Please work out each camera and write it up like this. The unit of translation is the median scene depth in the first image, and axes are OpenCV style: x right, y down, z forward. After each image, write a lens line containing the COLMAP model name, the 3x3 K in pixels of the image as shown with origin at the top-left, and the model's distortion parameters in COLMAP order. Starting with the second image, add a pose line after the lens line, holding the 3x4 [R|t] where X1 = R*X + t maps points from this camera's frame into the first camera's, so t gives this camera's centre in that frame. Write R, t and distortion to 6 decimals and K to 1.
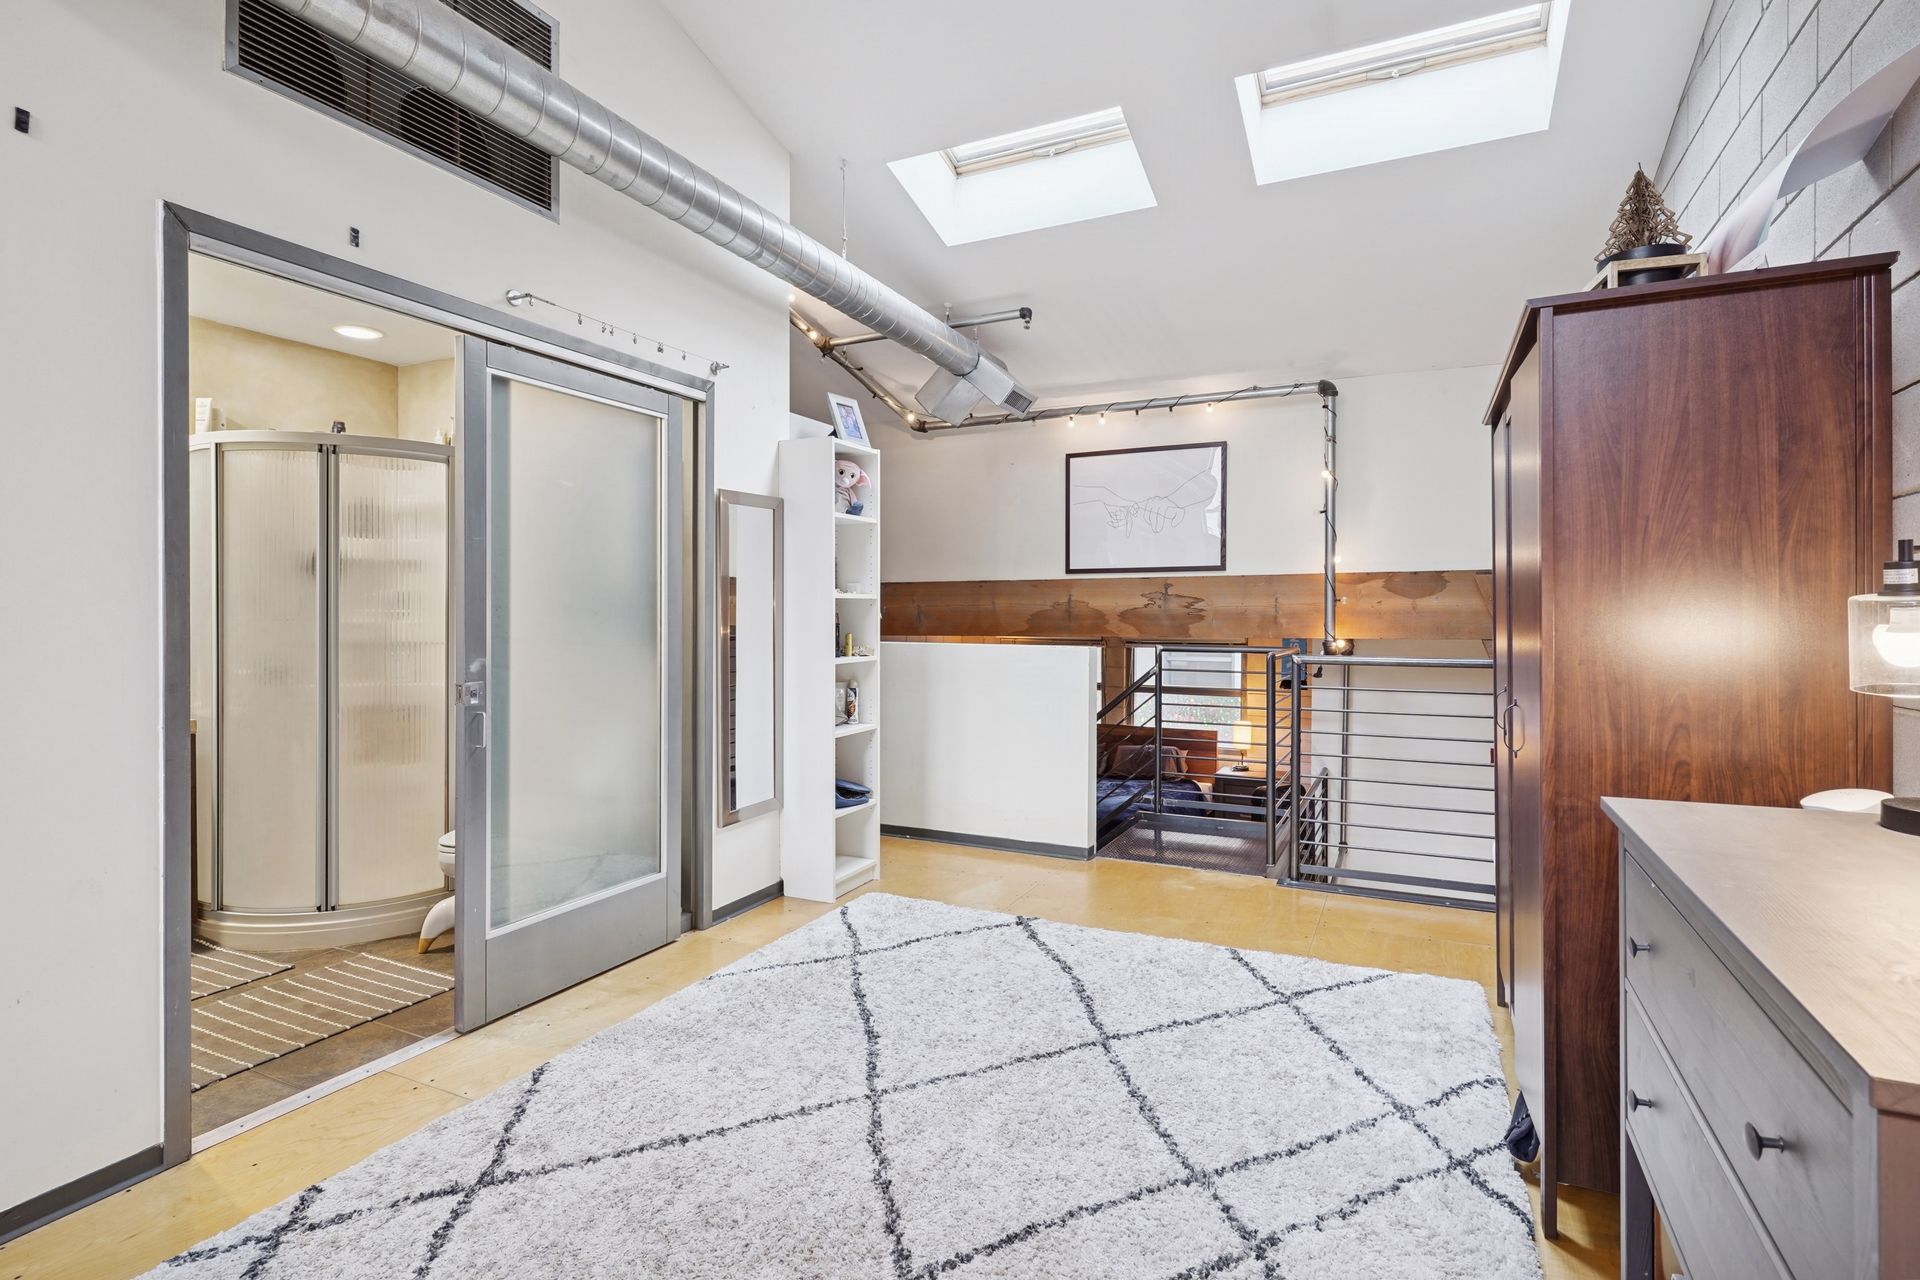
lens RADIAL K [[950.9, 0, 987.2], [0, 950.9, 605.5], [0, 0, 1]] dist [0.006828, -0.006140]
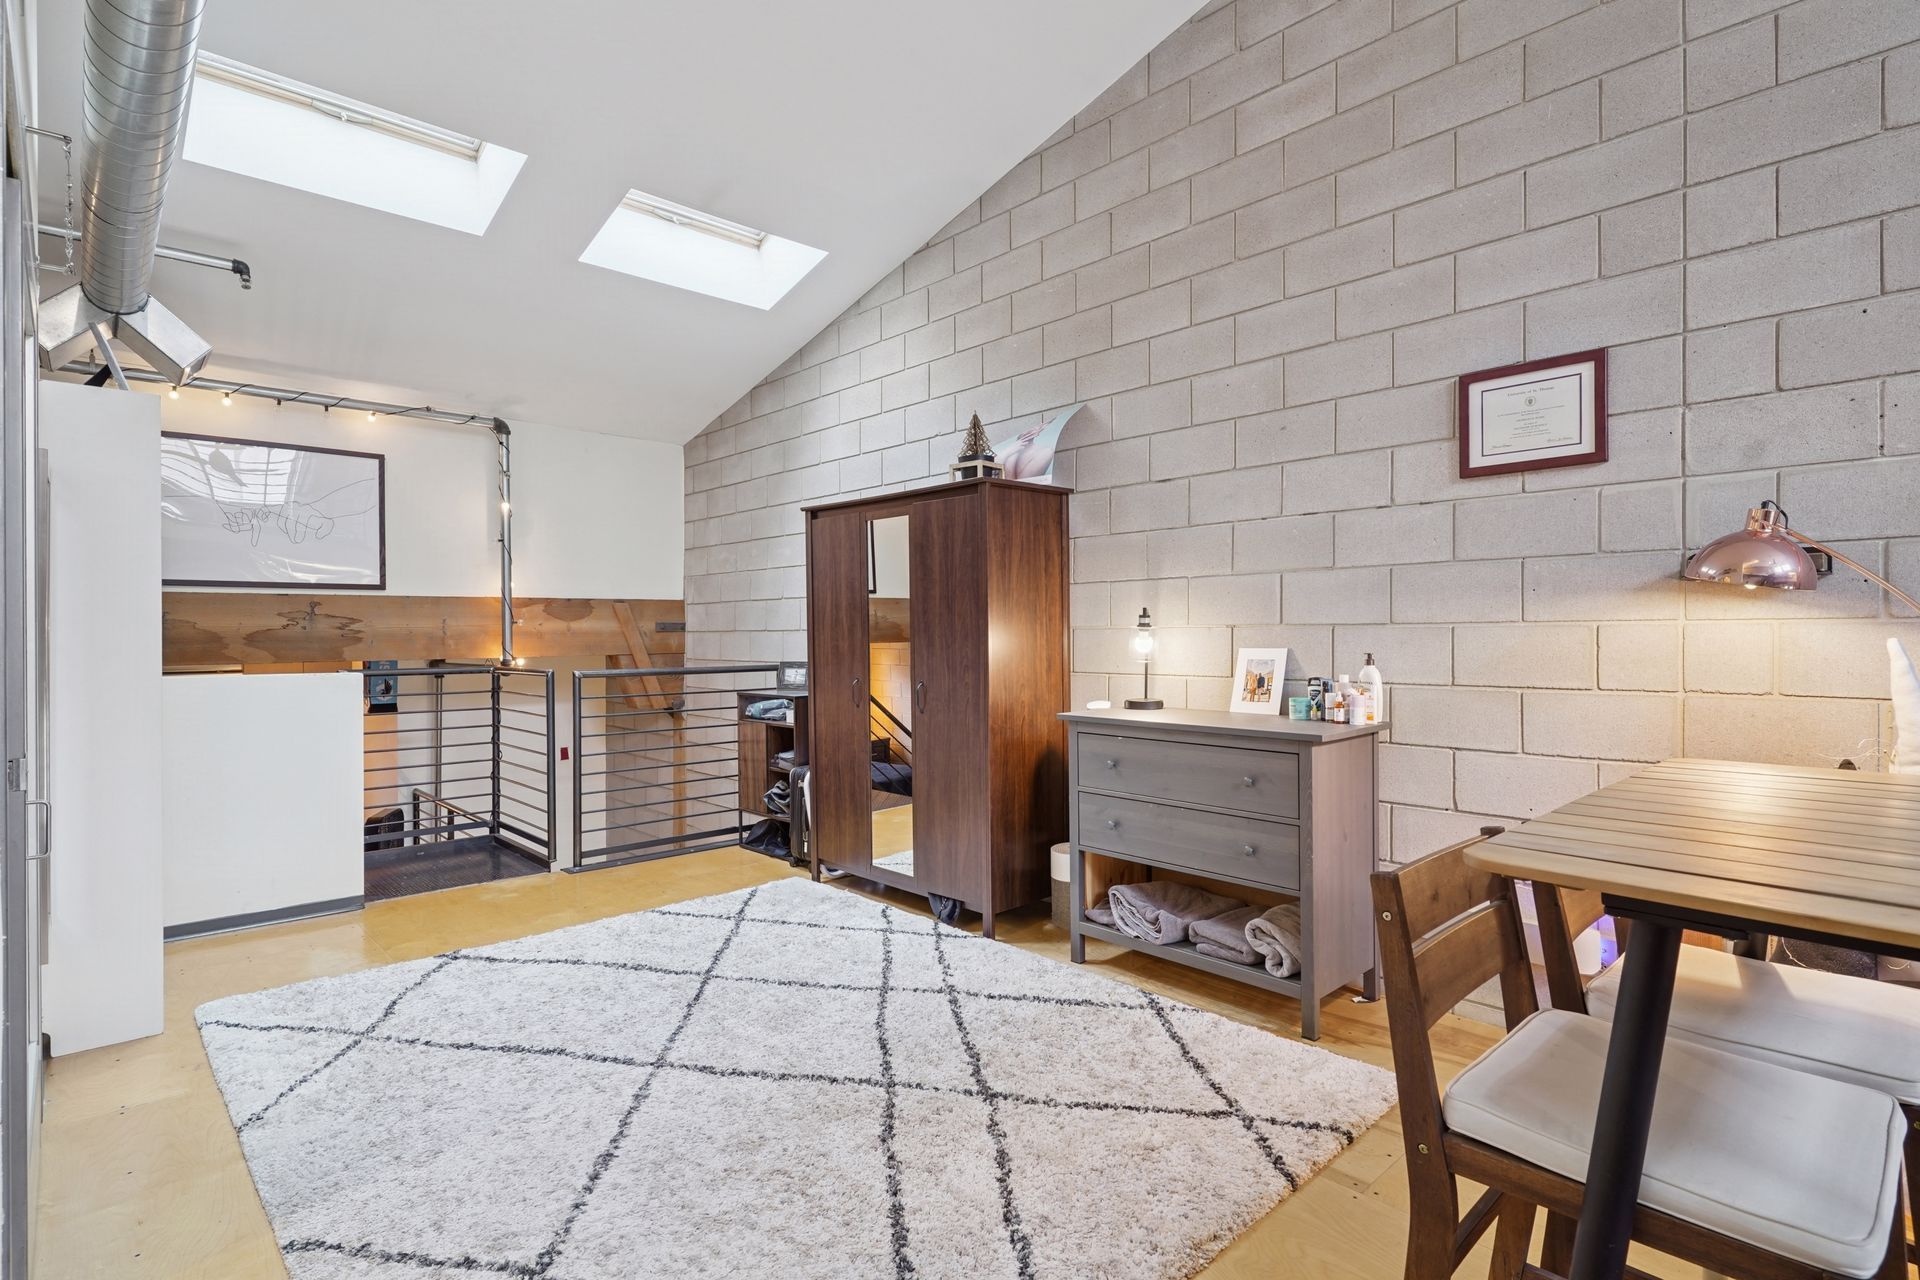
lens RADIAL K [[950.9, 0, 987.2], [0, 950.9, 605.5], [0, 0, 1]] dist [0.006828, -0.006140]
pose [[0.342563, 0.024806, 0.939167, -0.719540], [-0.003981, 0.999681, -0.024952, 0.000373], [-0.939486, 0.004809, 0.342553, 0.171307]]
